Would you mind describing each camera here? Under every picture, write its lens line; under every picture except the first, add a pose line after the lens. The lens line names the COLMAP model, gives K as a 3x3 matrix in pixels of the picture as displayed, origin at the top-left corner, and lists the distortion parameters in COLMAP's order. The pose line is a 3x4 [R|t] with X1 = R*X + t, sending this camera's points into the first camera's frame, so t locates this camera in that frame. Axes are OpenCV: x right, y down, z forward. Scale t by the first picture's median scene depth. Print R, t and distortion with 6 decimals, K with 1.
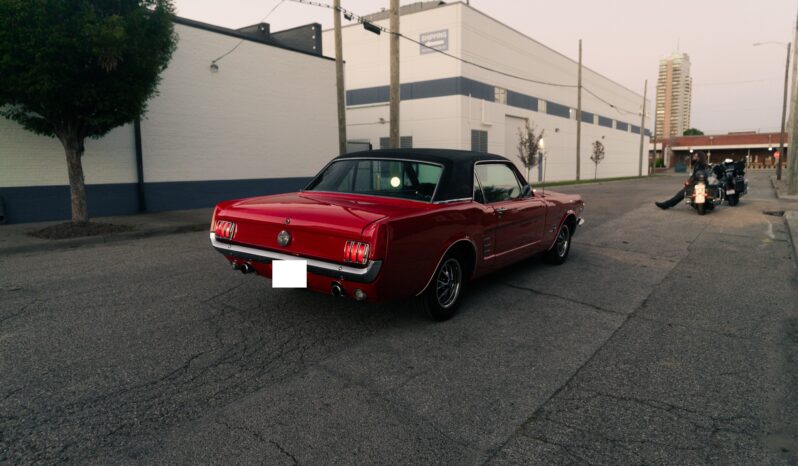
lens RADIAL K [[528.0, 0, 399.0], [0, 528.0, 233.0], [0, 0, 1]] dist [0.001142, 0.000847]
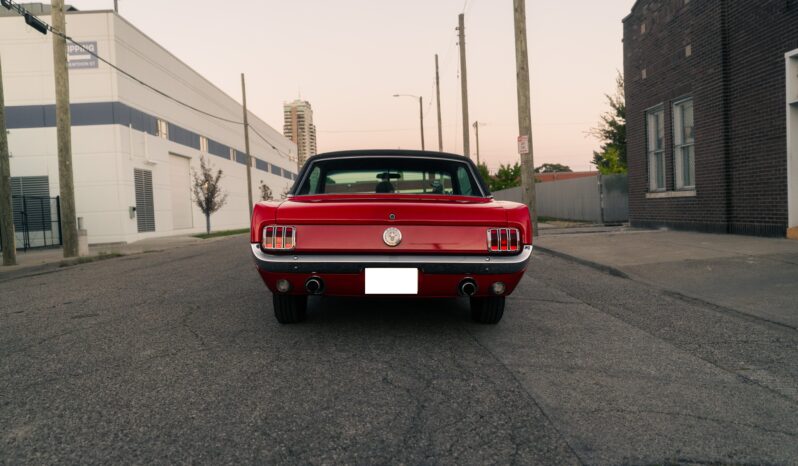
lens RADIAL K [[616.9, 0, 399.0], [0, 616.9, 233.0], [0, 0, 1]] dist [0.008314, 0.005056]
pose [[0.814785, -0.045752, 0.577956, -0.082719], [0.104250, 0.992194, -0.068425, 0.007653], [-0.570314, 0.116004, 0.813194, 0.021785]]
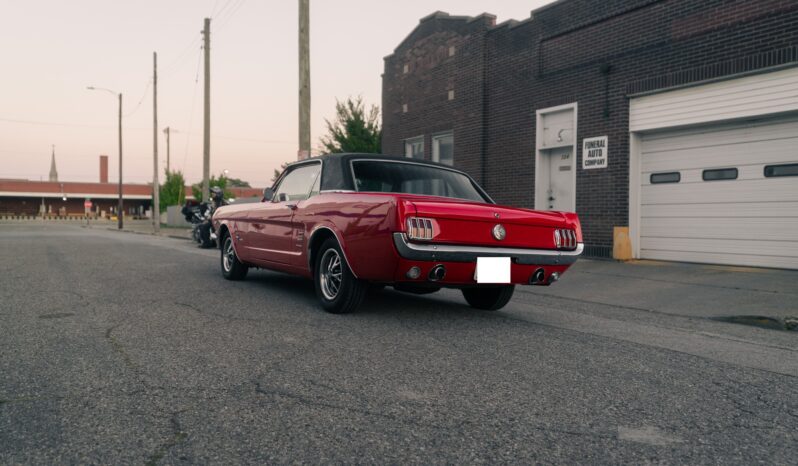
lens RADIAL K [[616.9, 0, 399.0], [0, 616.9, 233.0], [0, 0, 1]] dist [0.008314, 0.005056]
pose [[0.431843, -0.003966, 0.901940, -0.146502], [0.094628, 0.994671, -0.040934, 0.004458], [-0.896971, 0.103025, 0.429917, 0.071684]]
